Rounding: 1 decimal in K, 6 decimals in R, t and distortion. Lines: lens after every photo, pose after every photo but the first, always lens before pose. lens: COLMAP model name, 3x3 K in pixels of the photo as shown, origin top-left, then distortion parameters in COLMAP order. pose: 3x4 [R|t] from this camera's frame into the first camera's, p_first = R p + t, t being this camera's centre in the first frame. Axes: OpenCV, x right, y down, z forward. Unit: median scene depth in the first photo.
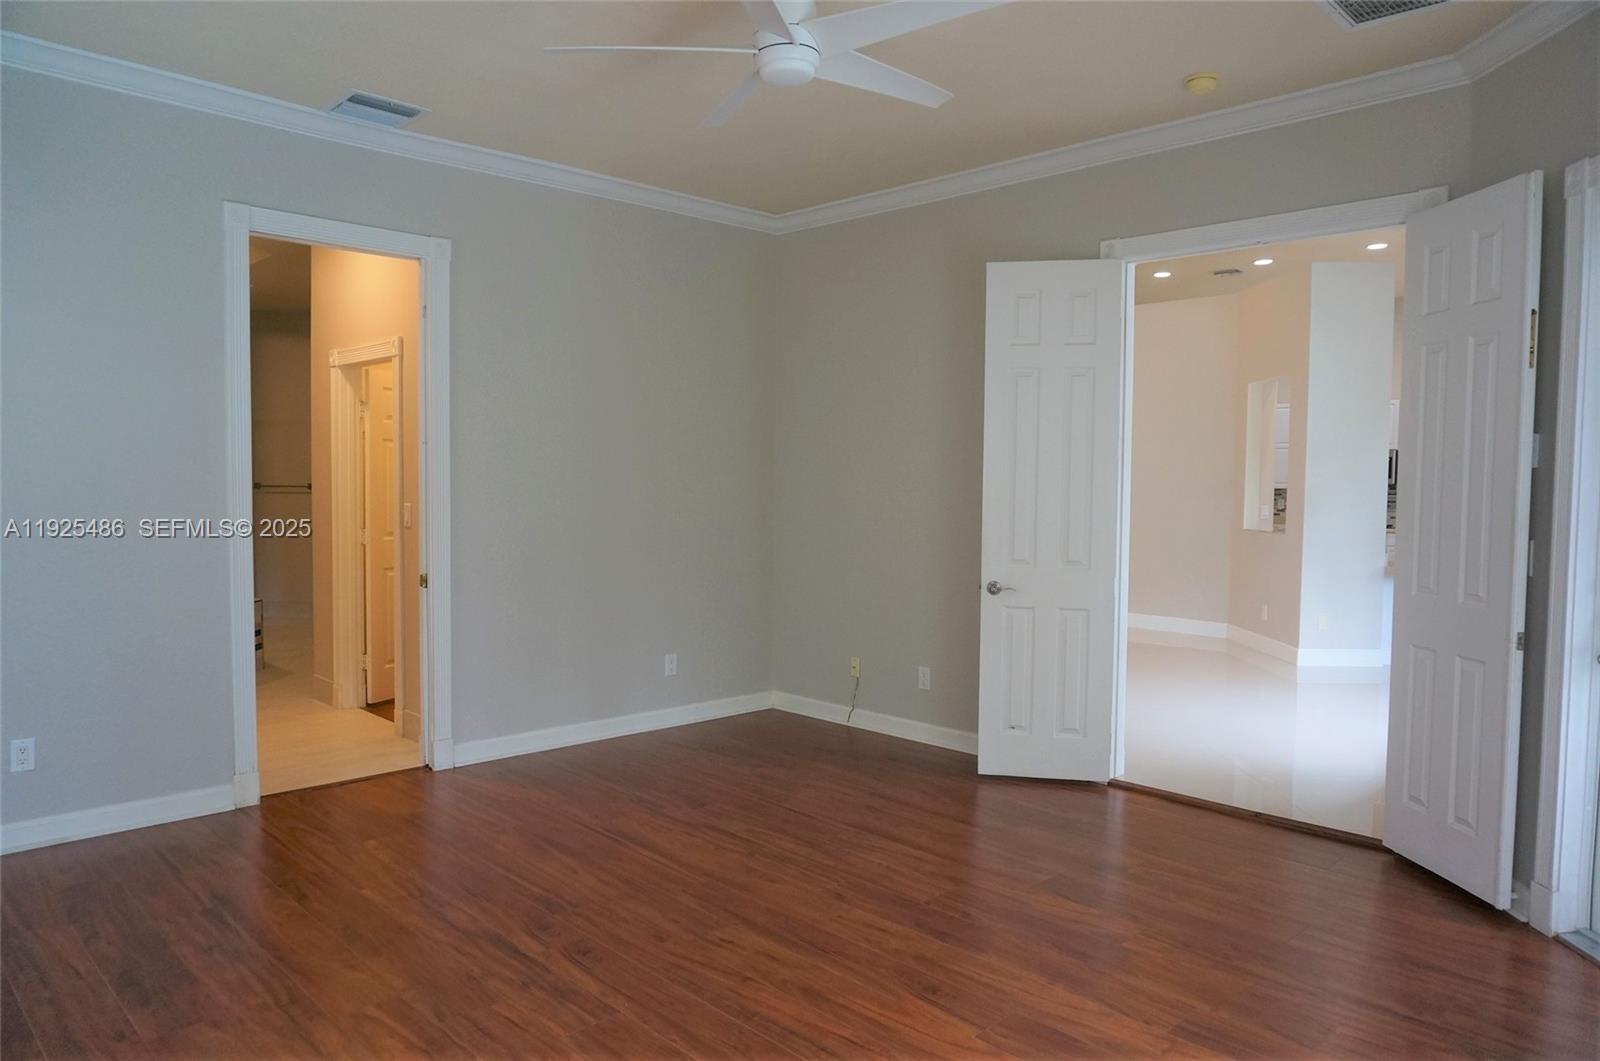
lens RADIAL K [[1080.4, 0, 798.9], [0, 1080.4, 532.6], [0, 0, 1]] dist [-0.012235, 0.000037]
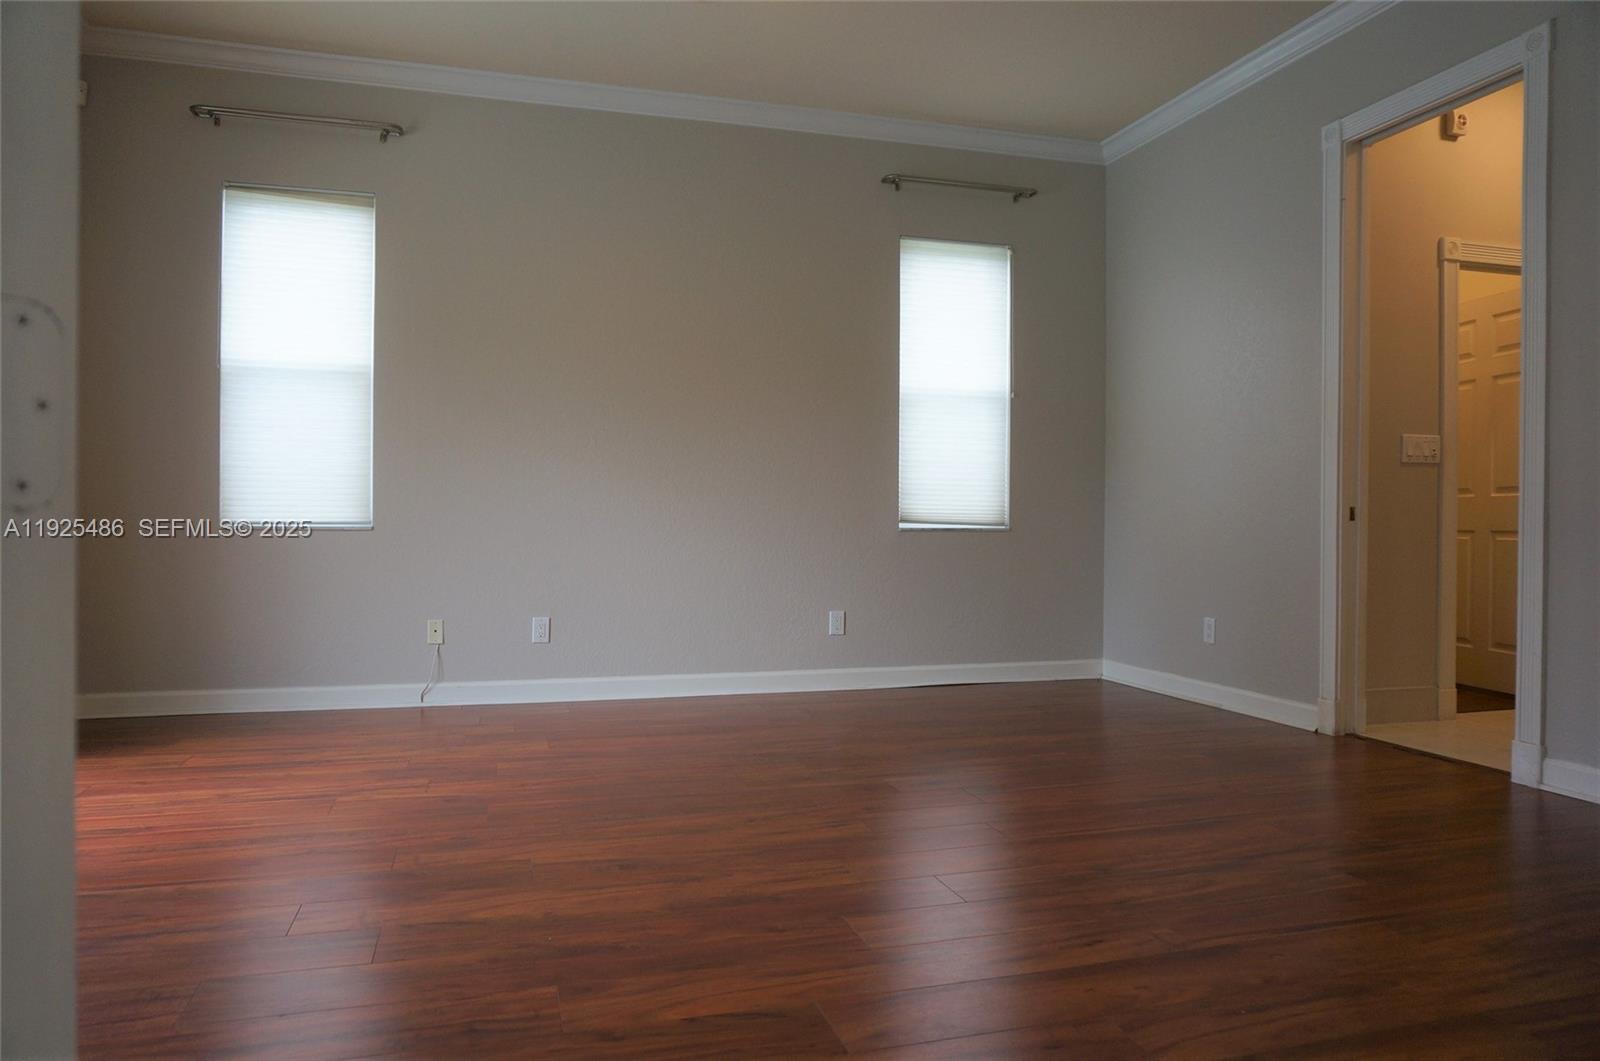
lens RADIAL K [[1080.4, 0, 797.7], [0, 1080.4, 528.1], [0, 0, 1]] dist [-0.012235, 0.000037]
pose [[-0.470160, -0.009338, -0.882532, 0.604770], [-0.053486, 0.998408, 0.017930, 0.081548], [0.880959, 0.055633, -0.469910, 1.084350]]
